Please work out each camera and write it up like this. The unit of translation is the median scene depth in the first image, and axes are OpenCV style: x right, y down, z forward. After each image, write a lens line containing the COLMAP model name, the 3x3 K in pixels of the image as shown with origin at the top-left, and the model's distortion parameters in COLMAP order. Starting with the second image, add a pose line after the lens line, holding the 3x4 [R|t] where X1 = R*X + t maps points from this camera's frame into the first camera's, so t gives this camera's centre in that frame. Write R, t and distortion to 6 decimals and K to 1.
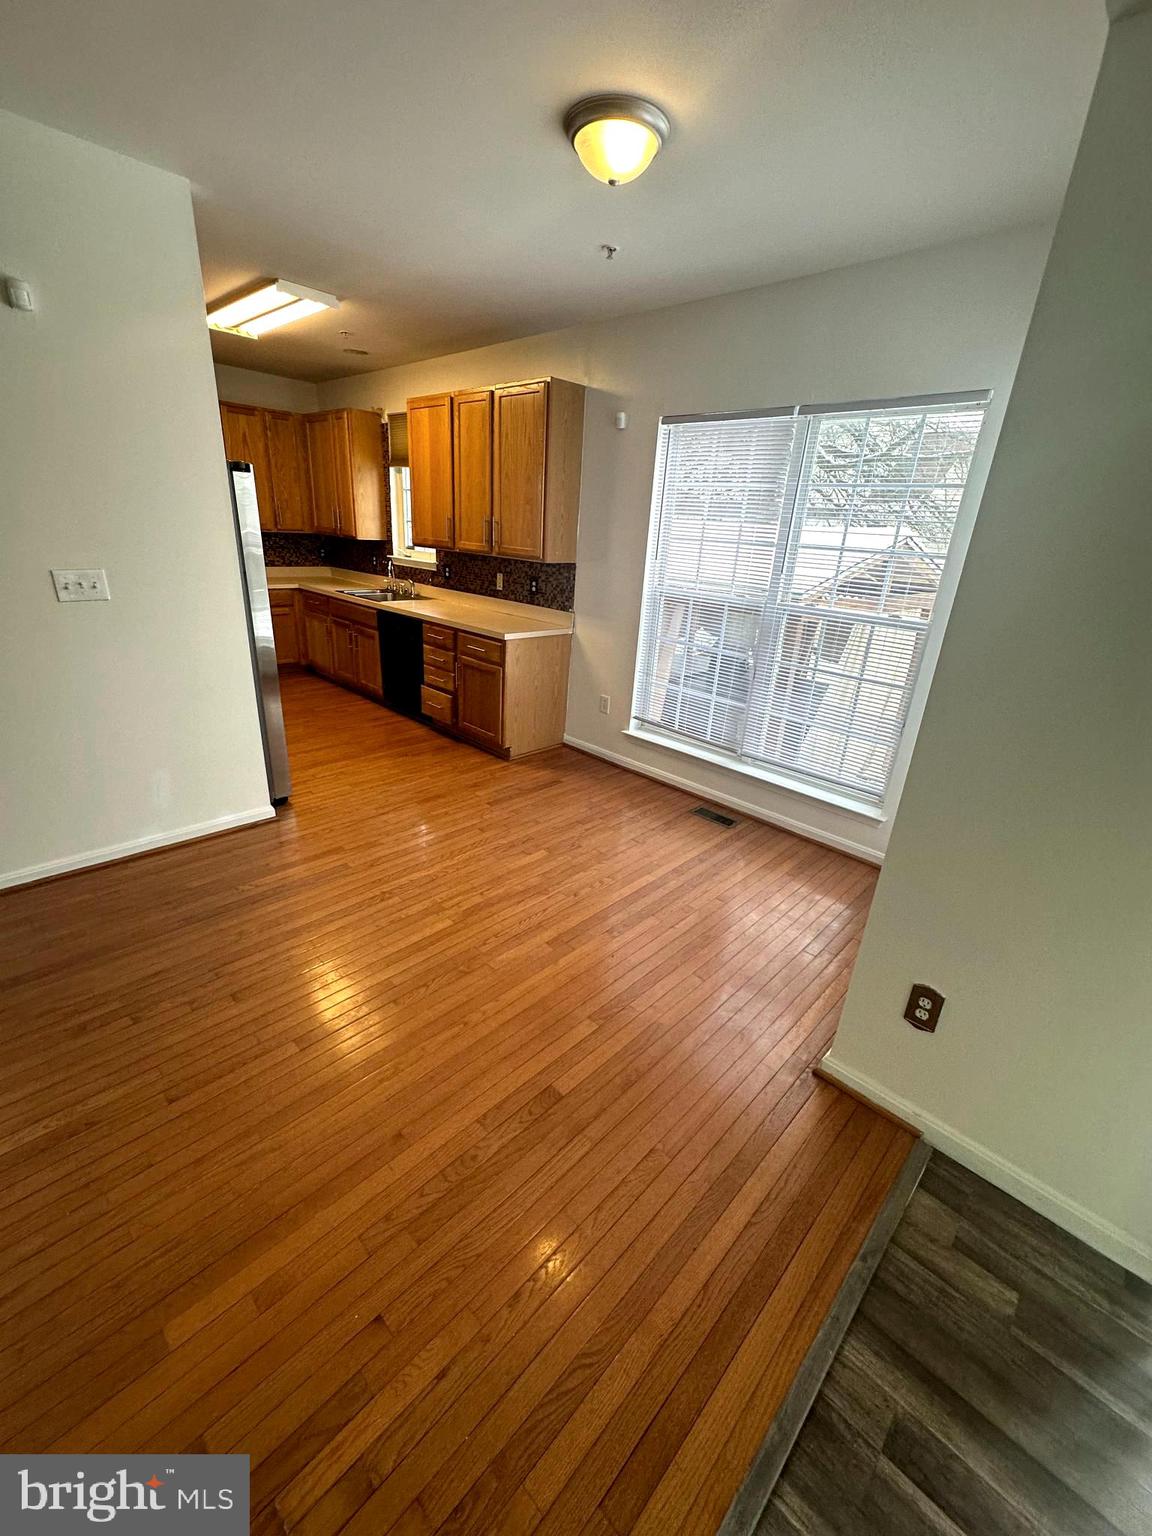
lens RADIAL K [[616.0, 0, 576.6], [0, 616.0, 760.1], [0, 0, 1]] dist [-0.001033, -0.000021]
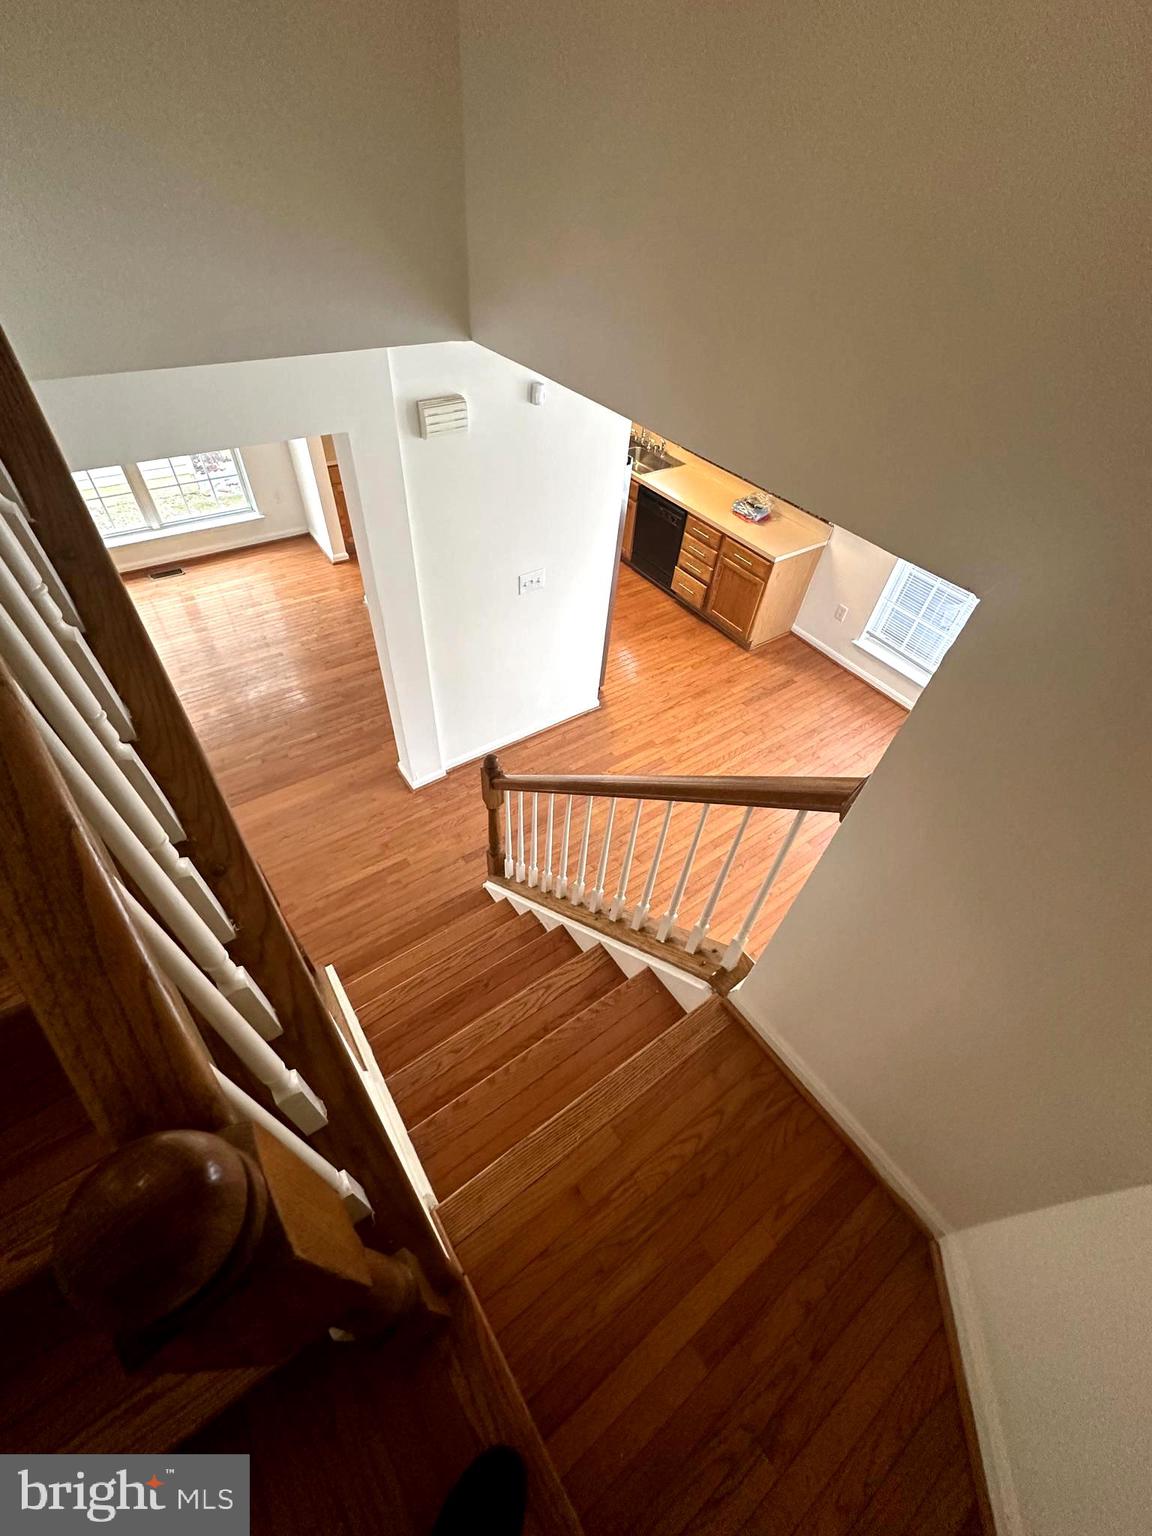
lens RADIAL K [[616.0, 0, 576.6], [0, 616.0, 760.1], [0, 0, 1]] dist [-0.001033, -0.000021]
pose [[0.983191, 0.136135, -0.121666, -0.270197], [-0.072942, 0.903758, 0.421783, -0.296931], [0.167376, -0.405819, 0.898497, -0.248071]]
